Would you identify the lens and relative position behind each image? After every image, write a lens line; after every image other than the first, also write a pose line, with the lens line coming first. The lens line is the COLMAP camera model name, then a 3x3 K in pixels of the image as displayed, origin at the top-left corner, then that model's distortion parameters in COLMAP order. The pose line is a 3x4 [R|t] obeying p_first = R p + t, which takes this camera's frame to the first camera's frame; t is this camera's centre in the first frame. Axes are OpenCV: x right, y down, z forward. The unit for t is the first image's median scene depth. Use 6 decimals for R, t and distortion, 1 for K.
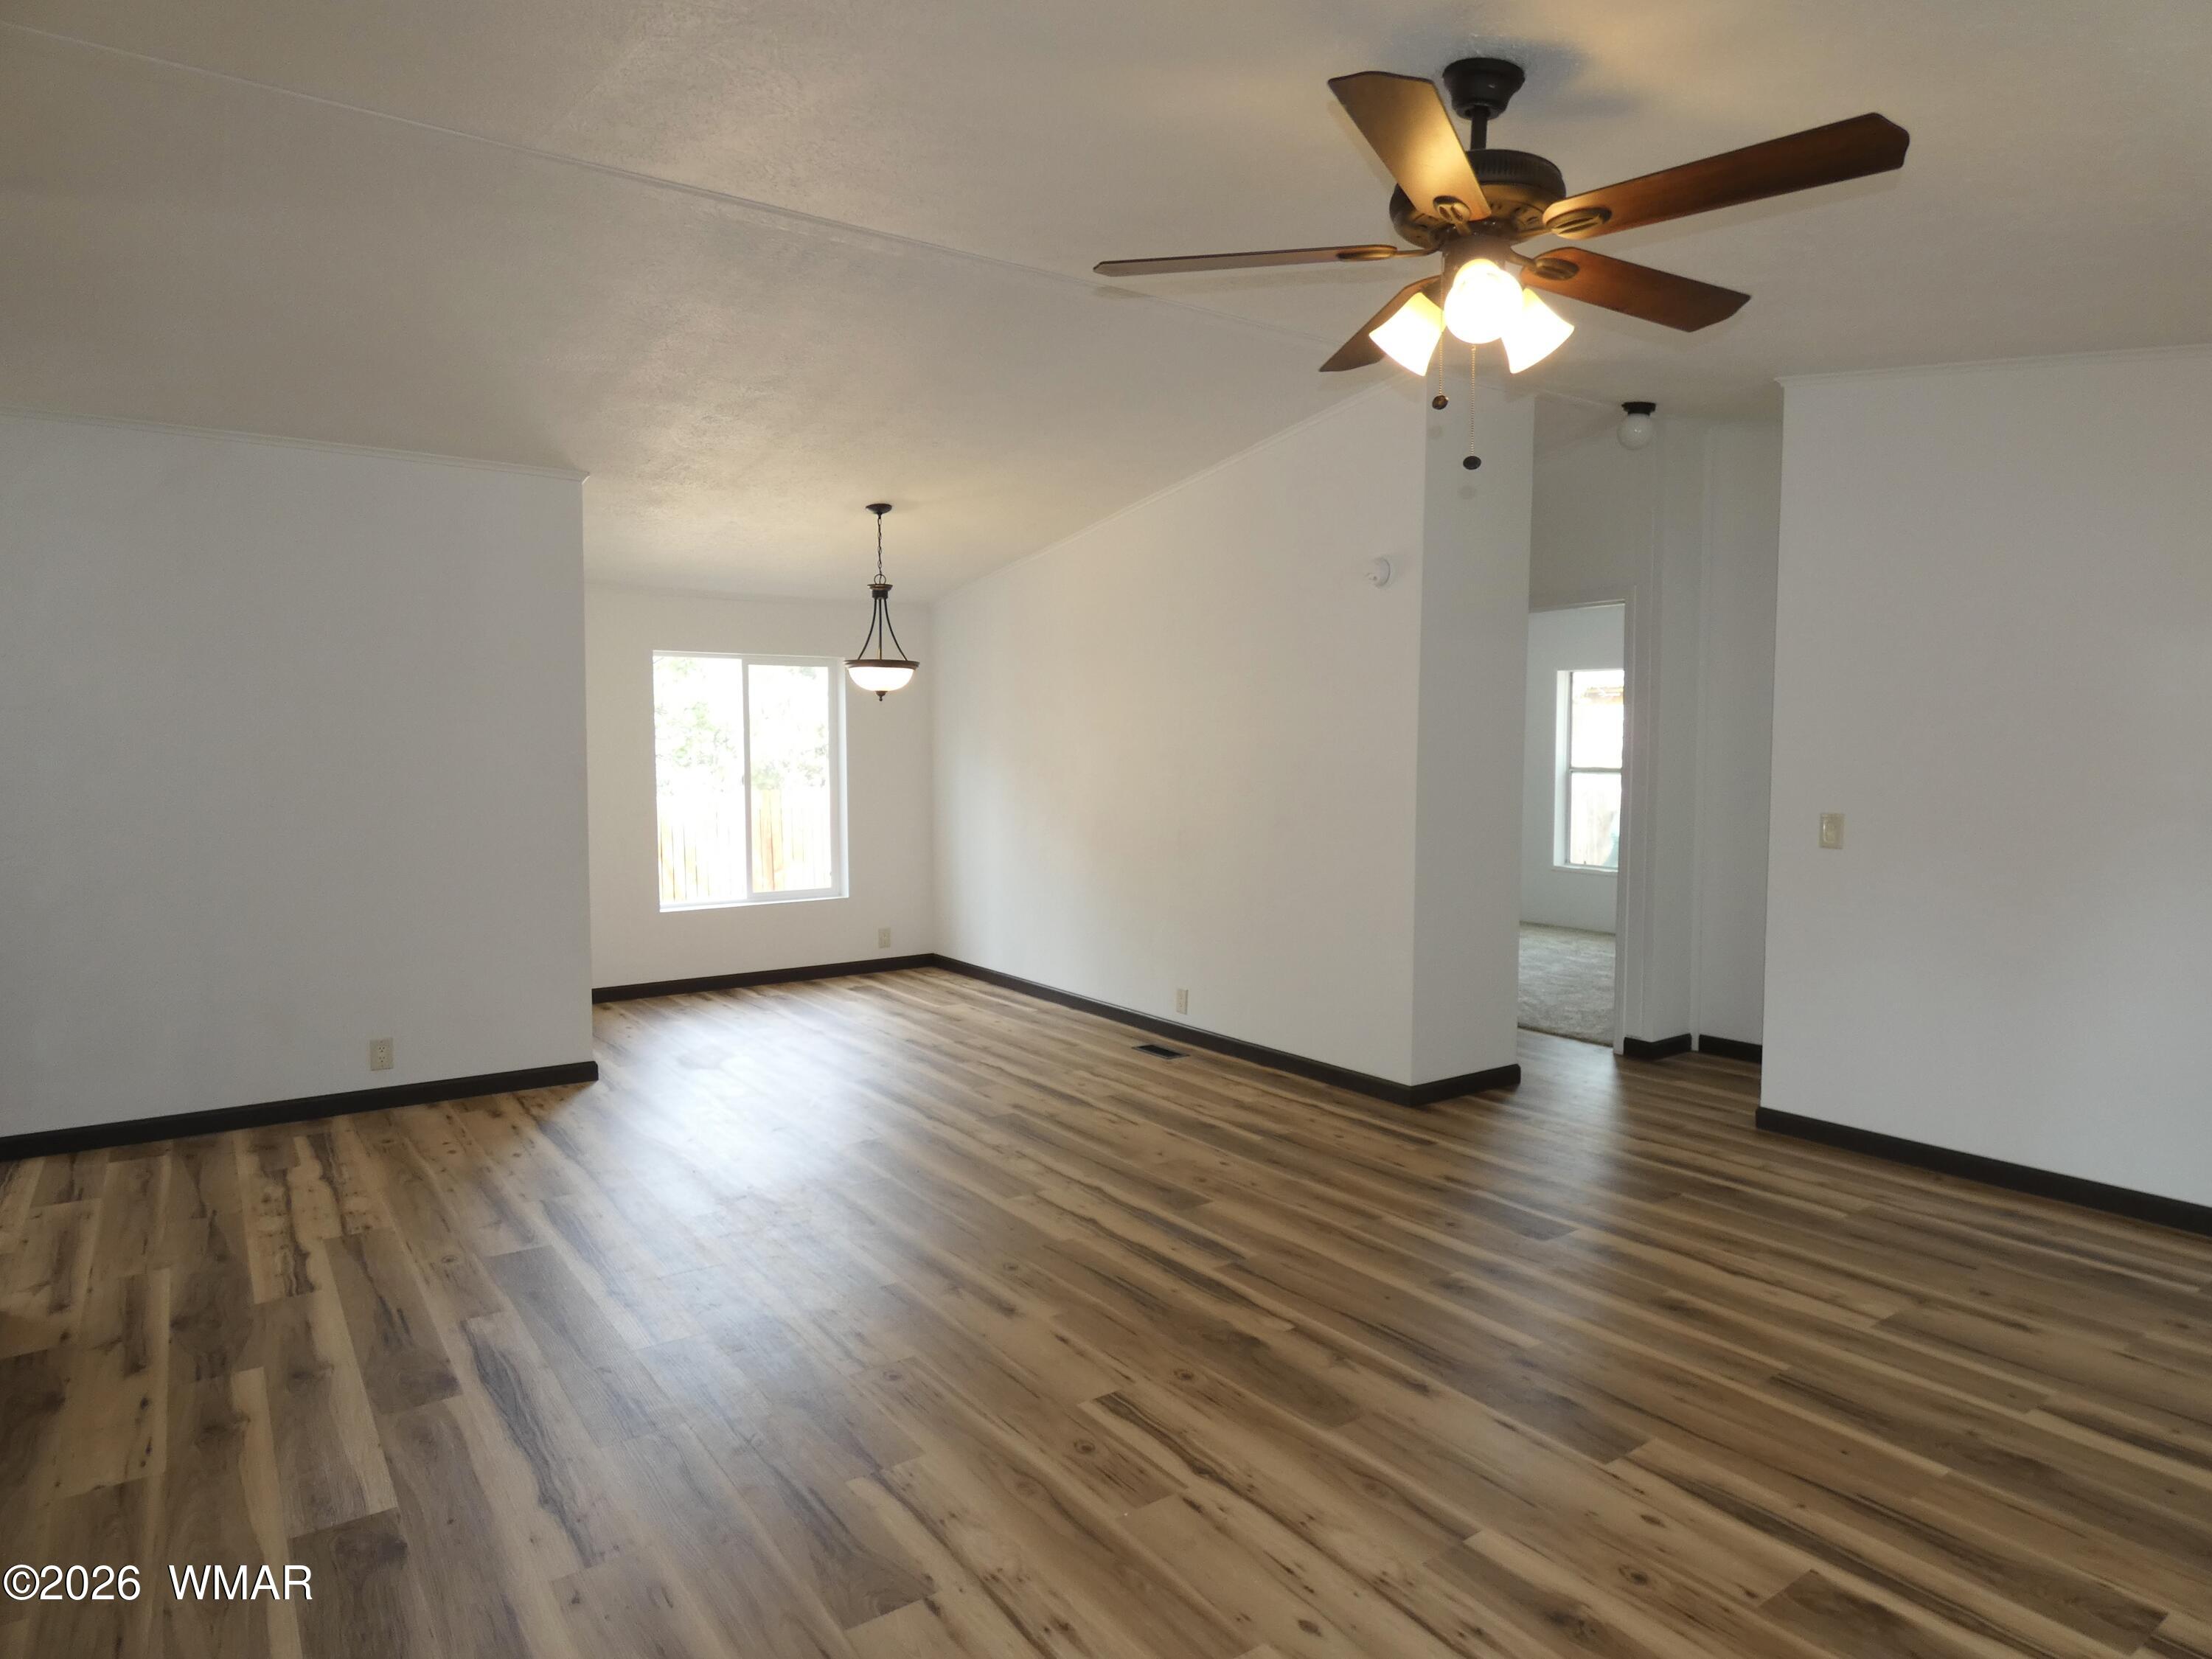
lens RADIAL K [[1361.9, 0, 1108.0], [0, 1361.9, 830.1], [0, 0, 1]] dist [0.009191, -0.000862]
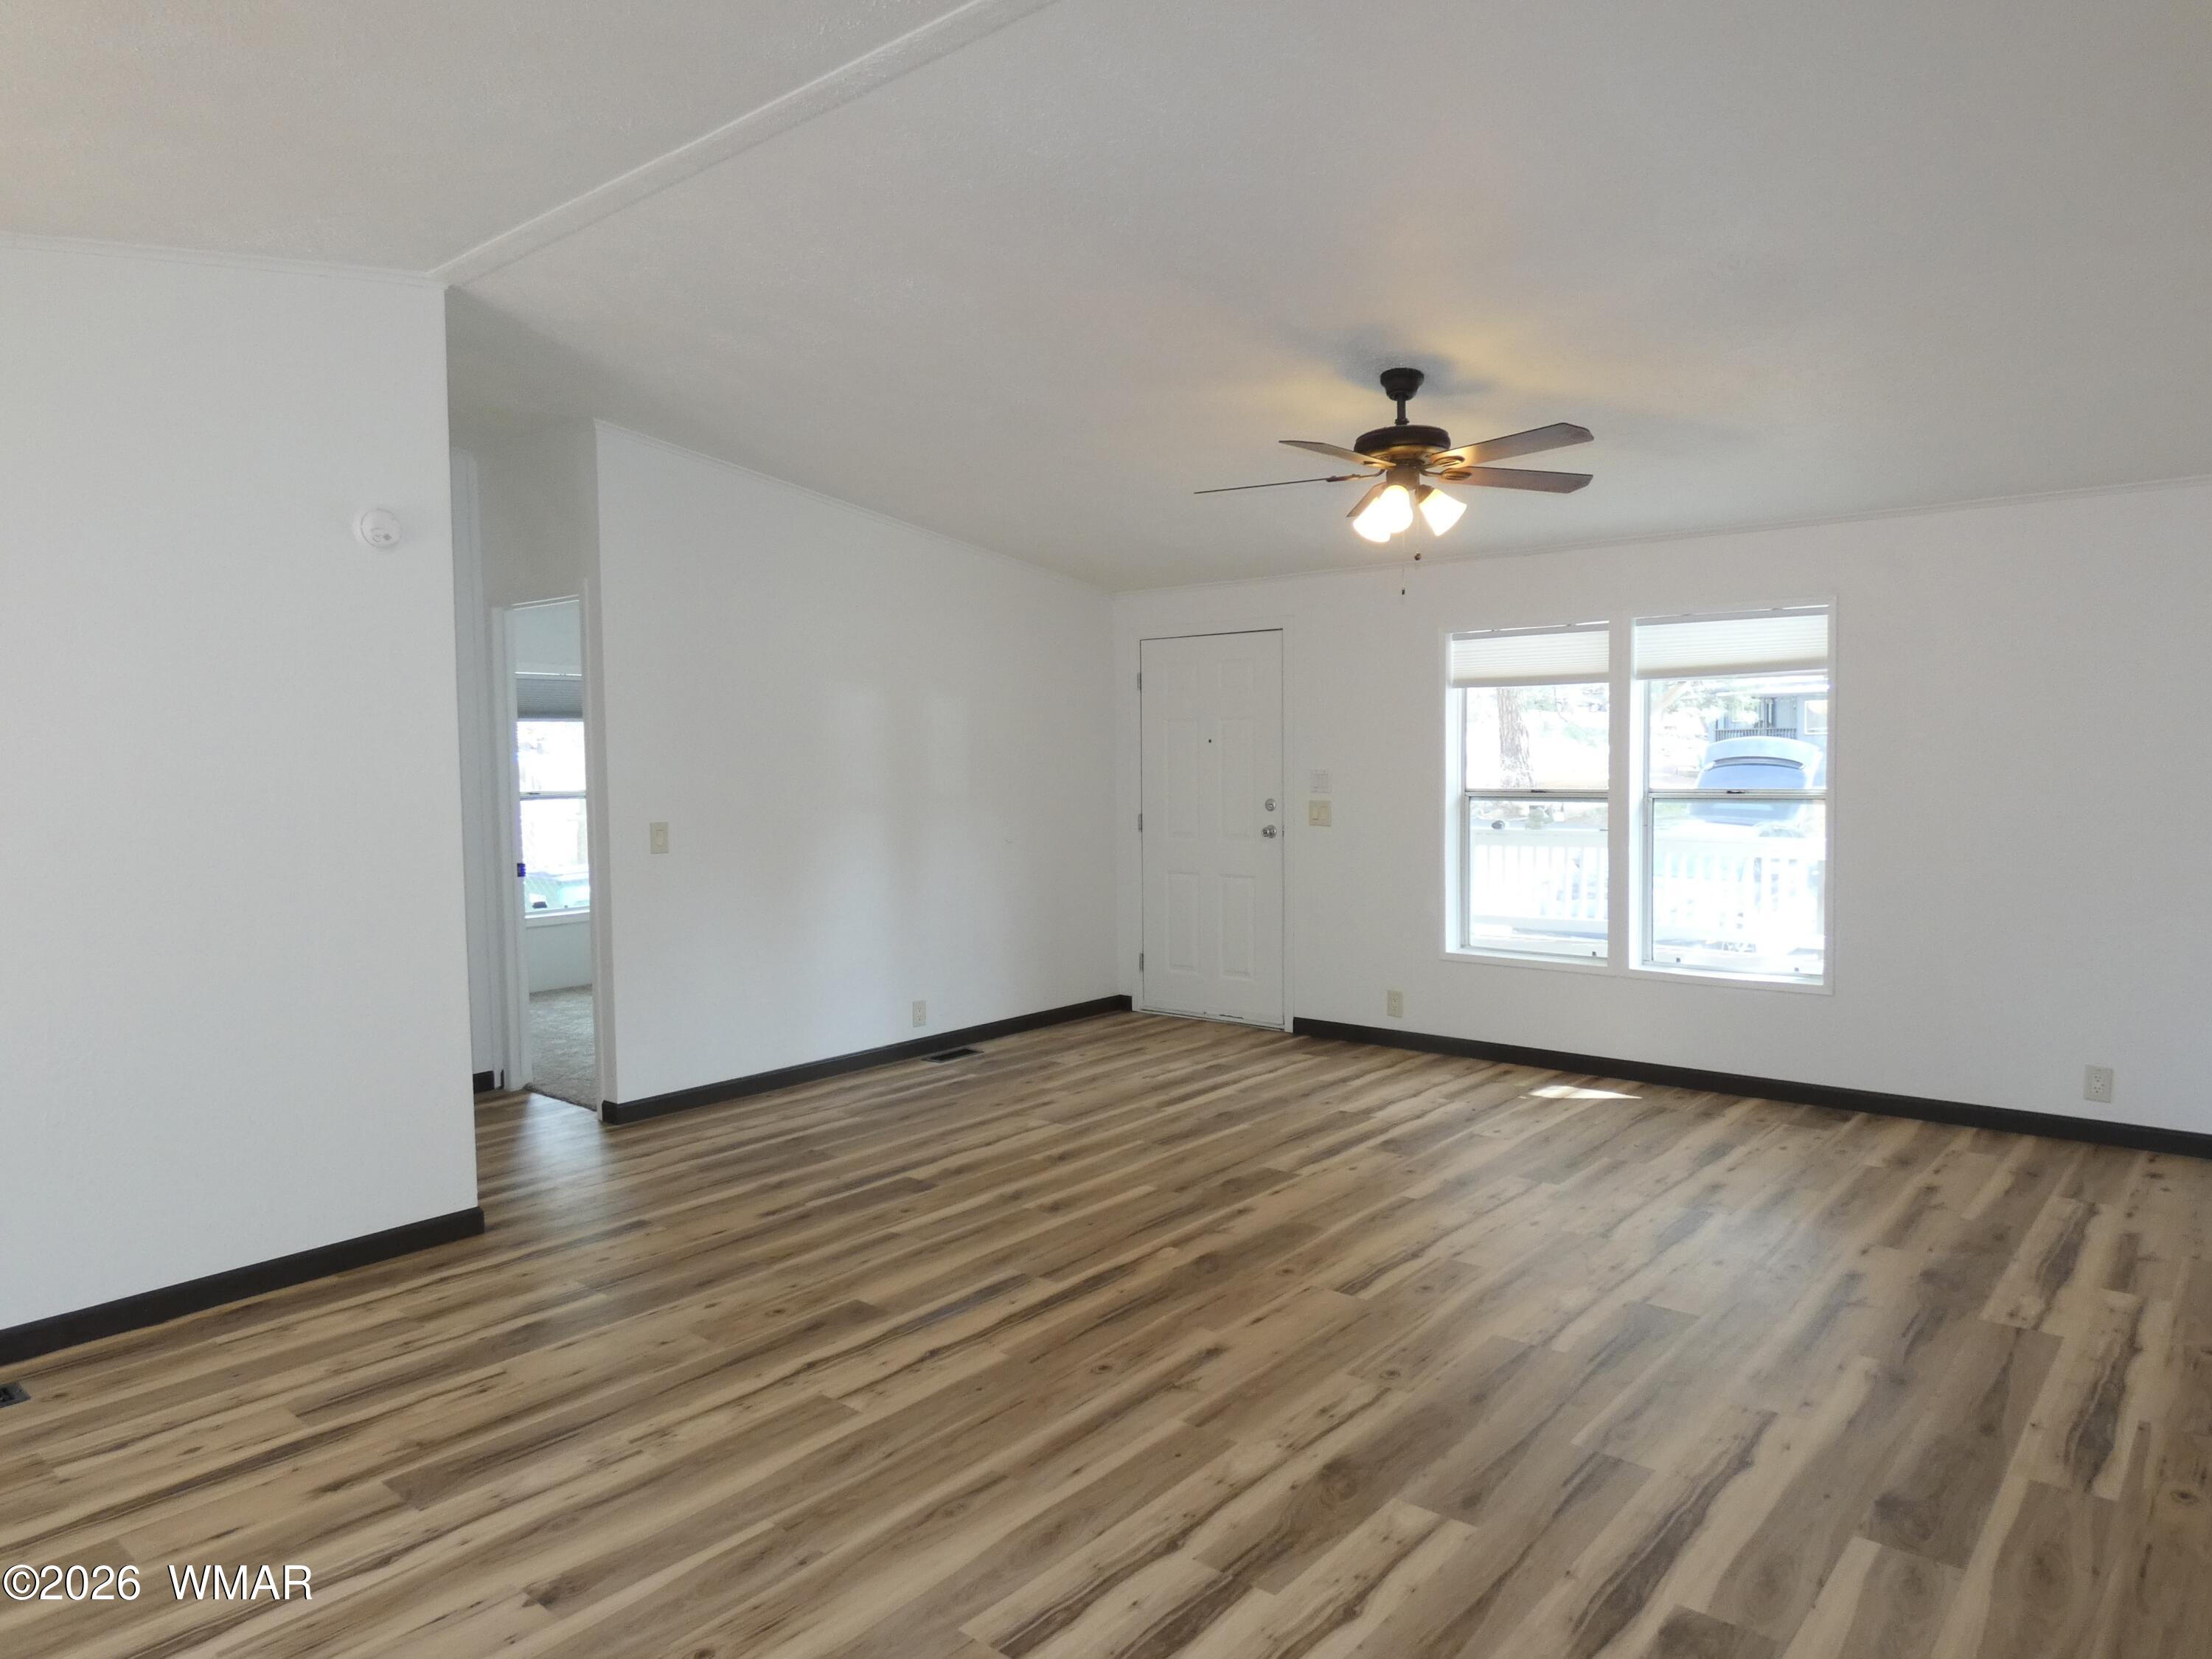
lens RADIAL K [[1361.9, 0, 1160.9], [0, 1361.9, 848.1], [0, 0, 1]] dist [0.009191, -0.000862]
pose [[-0.274116, -0.060152, 0.959814, -0.850806], [0.072230, 0.993935, 0.082919, -0.072506], [-0.958980, 0.092057, -0.268109, 1.113950]]
